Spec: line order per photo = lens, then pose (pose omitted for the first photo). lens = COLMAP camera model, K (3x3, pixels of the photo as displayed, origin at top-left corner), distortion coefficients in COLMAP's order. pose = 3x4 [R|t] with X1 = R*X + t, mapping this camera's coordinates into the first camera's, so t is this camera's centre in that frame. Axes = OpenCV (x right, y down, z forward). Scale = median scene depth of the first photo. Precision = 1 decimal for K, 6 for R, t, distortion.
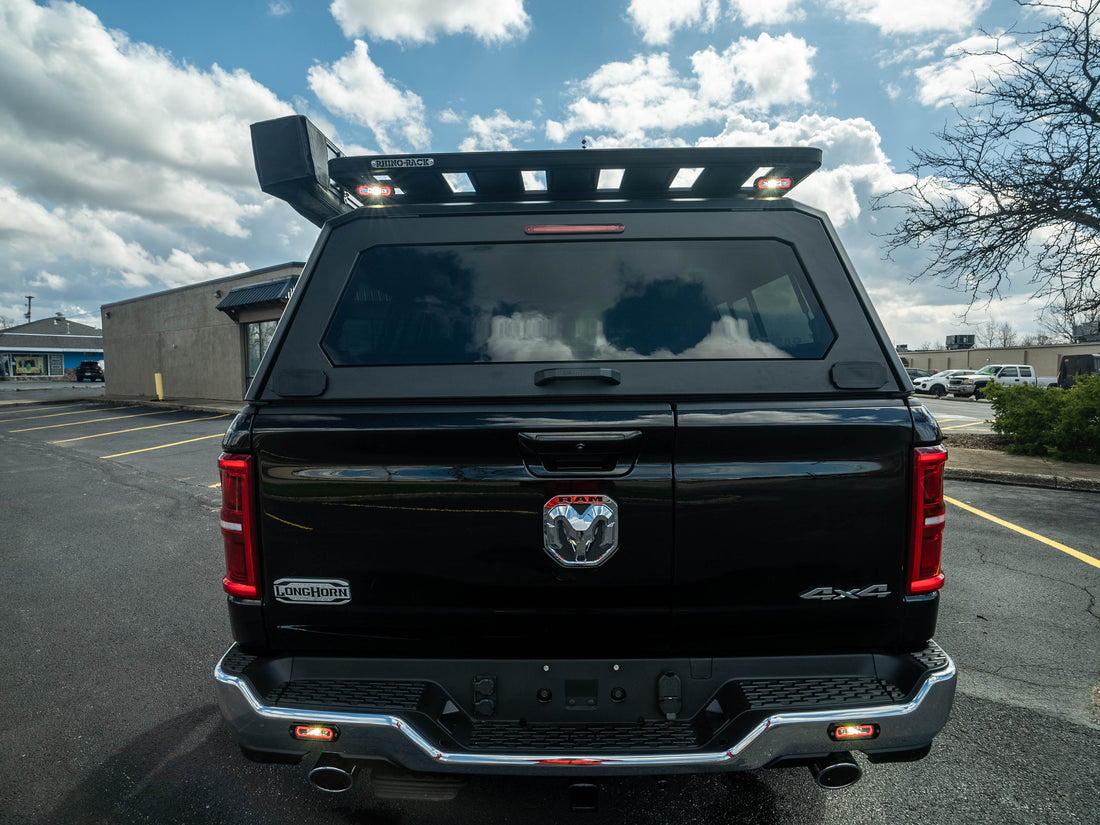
lens RADIAL K [[615.5, 0, 552.1], [0, 615.5, 415.9], [0, 0, 1]] dist [-0.026779, 0.000028]
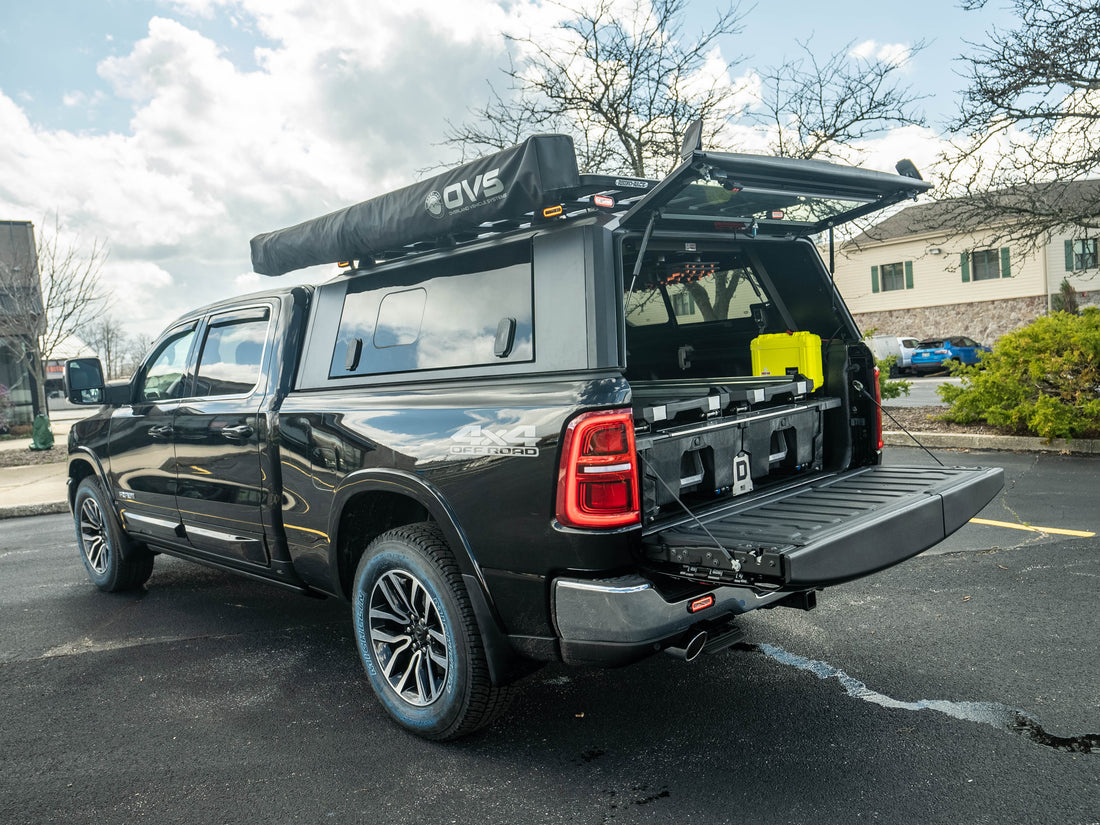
lens RADIAL K [[887.2, 0, 554.4], [0, 887.2, 410.2], [0, 0, 1]] dist [0.006868, 0.012226]
pose [[0.705048, -0.099172, 0.702191, -0.299195], [0.133991, 0.990968, 0.005421, 0.005727], [-0.696386, 0.090265, 0.711968, -0.033462]]
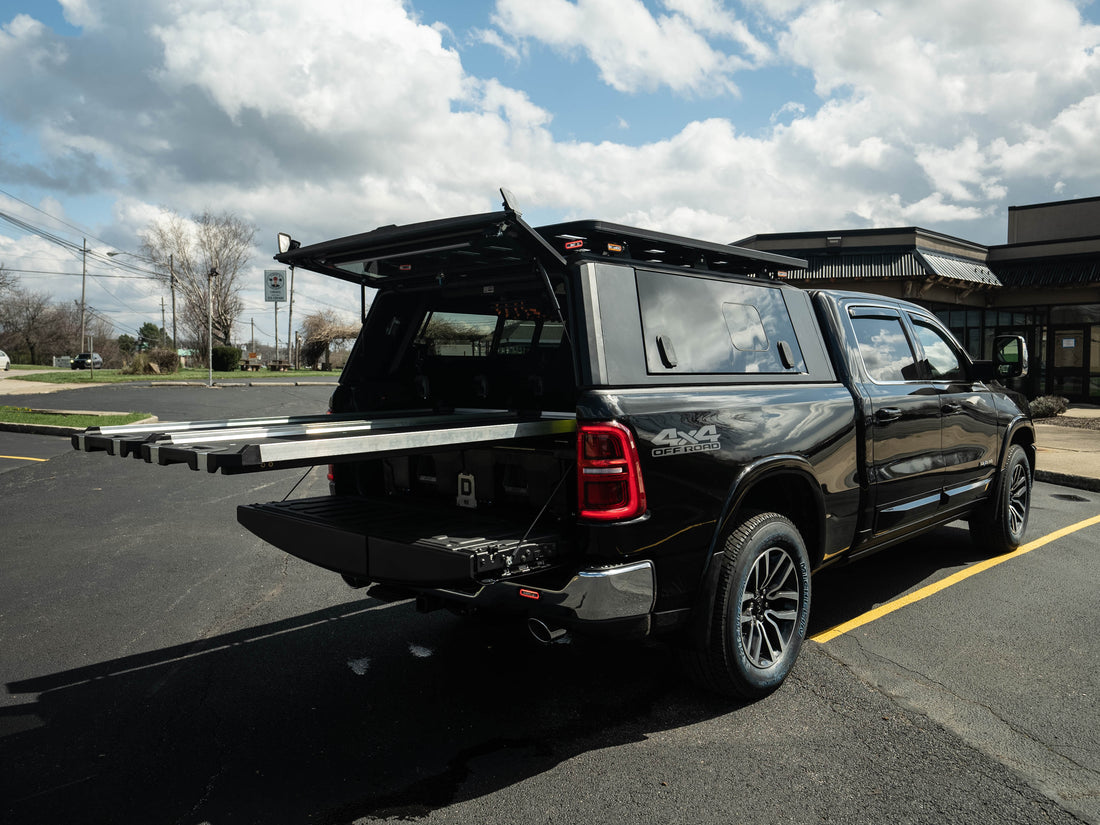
lens RADIAL K [[859.0, 0, 549.5], [0, 859.0, 406.6], [0, 0, 1]] dist [0.002507, 0.004465]
pose [[0.751747, 0.040616, -0.658200, 0.300385], [-0.058609, 0.998267, -0.005338, 0.004625], [0.656842, 0.042589, 0.752825, -0.105050]]
